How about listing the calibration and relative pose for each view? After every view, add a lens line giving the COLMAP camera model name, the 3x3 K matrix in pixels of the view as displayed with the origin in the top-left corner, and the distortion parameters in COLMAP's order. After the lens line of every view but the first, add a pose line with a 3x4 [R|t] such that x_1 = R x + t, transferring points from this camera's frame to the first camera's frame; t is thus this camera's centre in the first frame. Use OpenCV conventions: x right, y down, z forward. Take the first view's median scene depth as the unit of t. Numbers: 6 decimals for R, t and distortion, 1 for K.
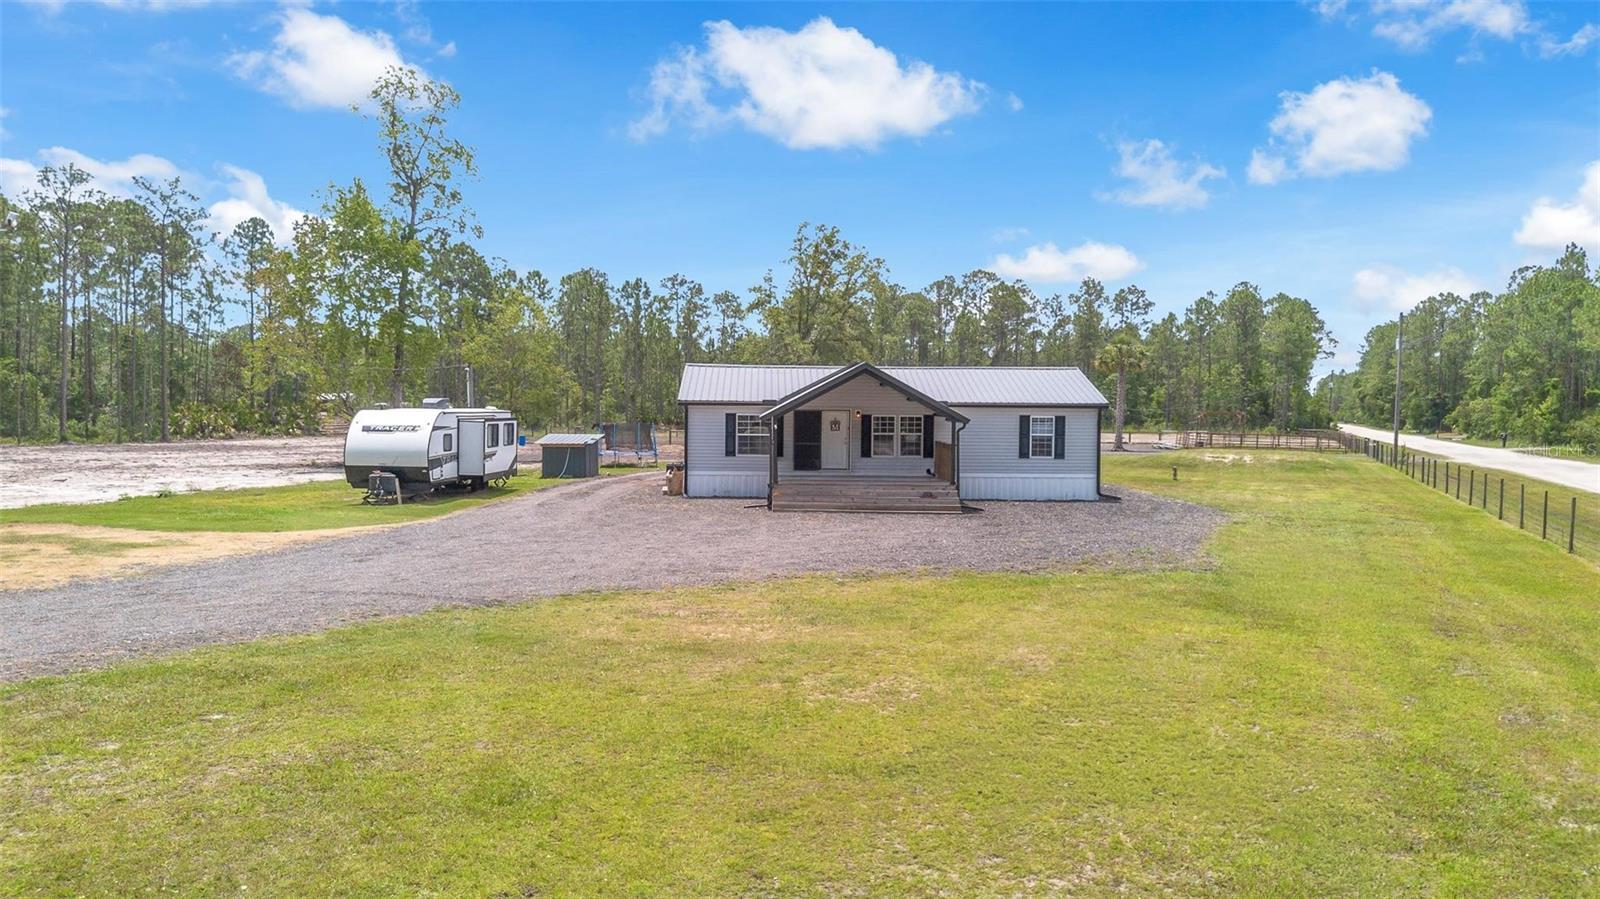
lens RADIAL K [[1127.6, 0, 809.5], [0, 1127.6, 450.0], [0, 0, 1]] dist [0.082856, -0.089007]
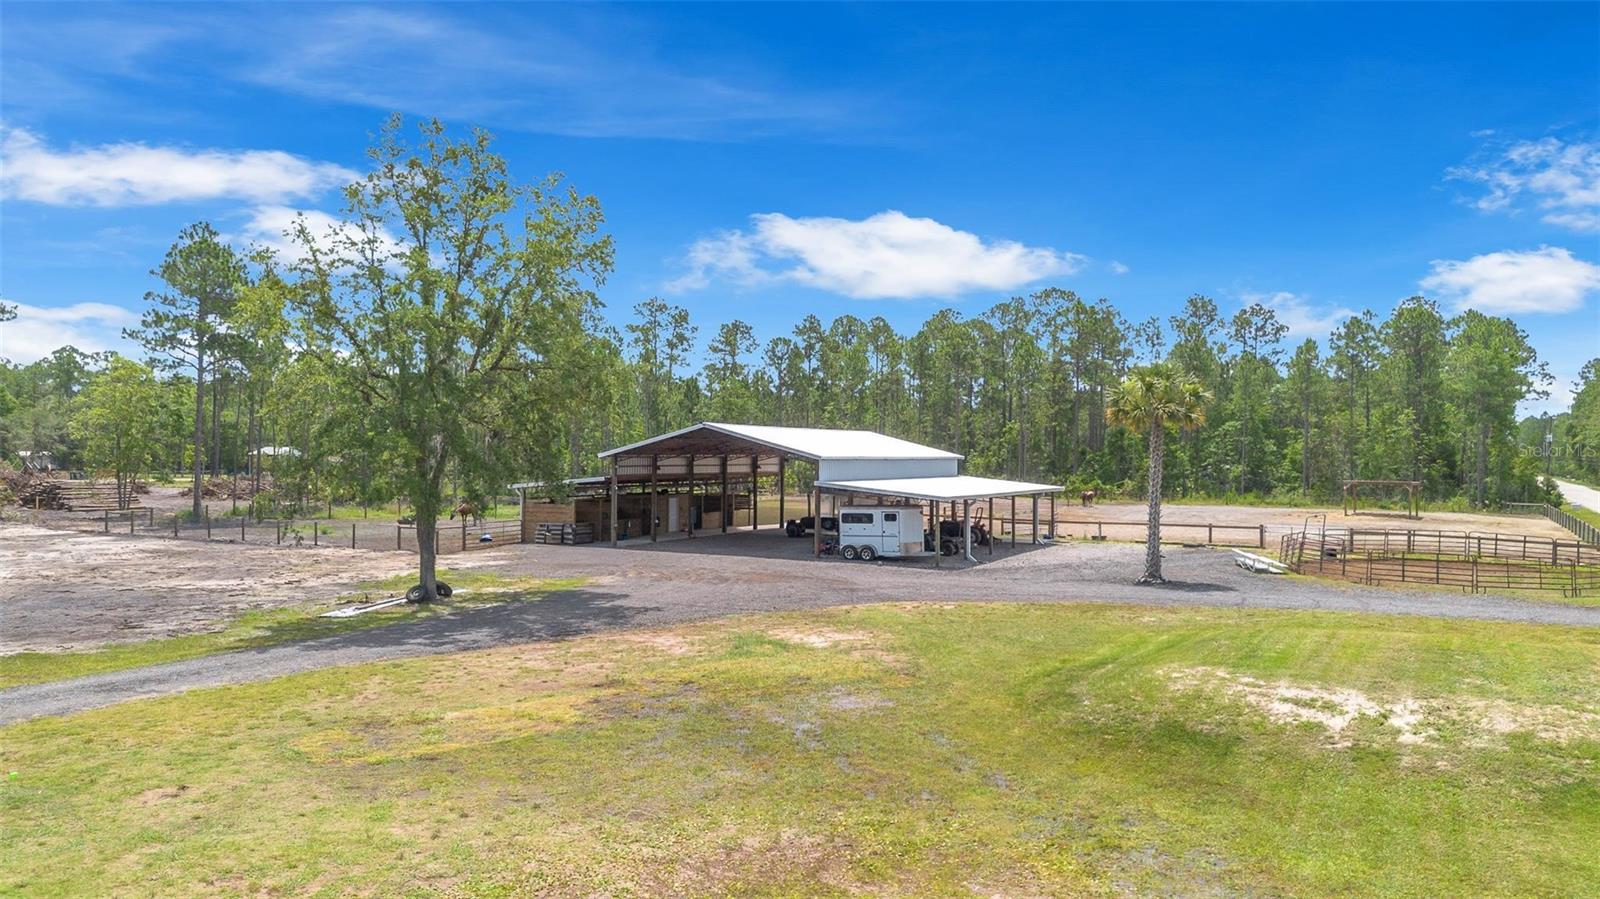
lens RADIAL K [[1127.6, 0, 809.5], [0, 1127.6, 450.0], [0, 0, 1]] dist [0.082856, -0.089007]
pose [[0.991826, 0.000512, -0.127600, 0.089637], [-0.005363, 0.999275, -0.037683, -0.019149], [0.127488, 0.038059, 0.991110, 0.226758]]
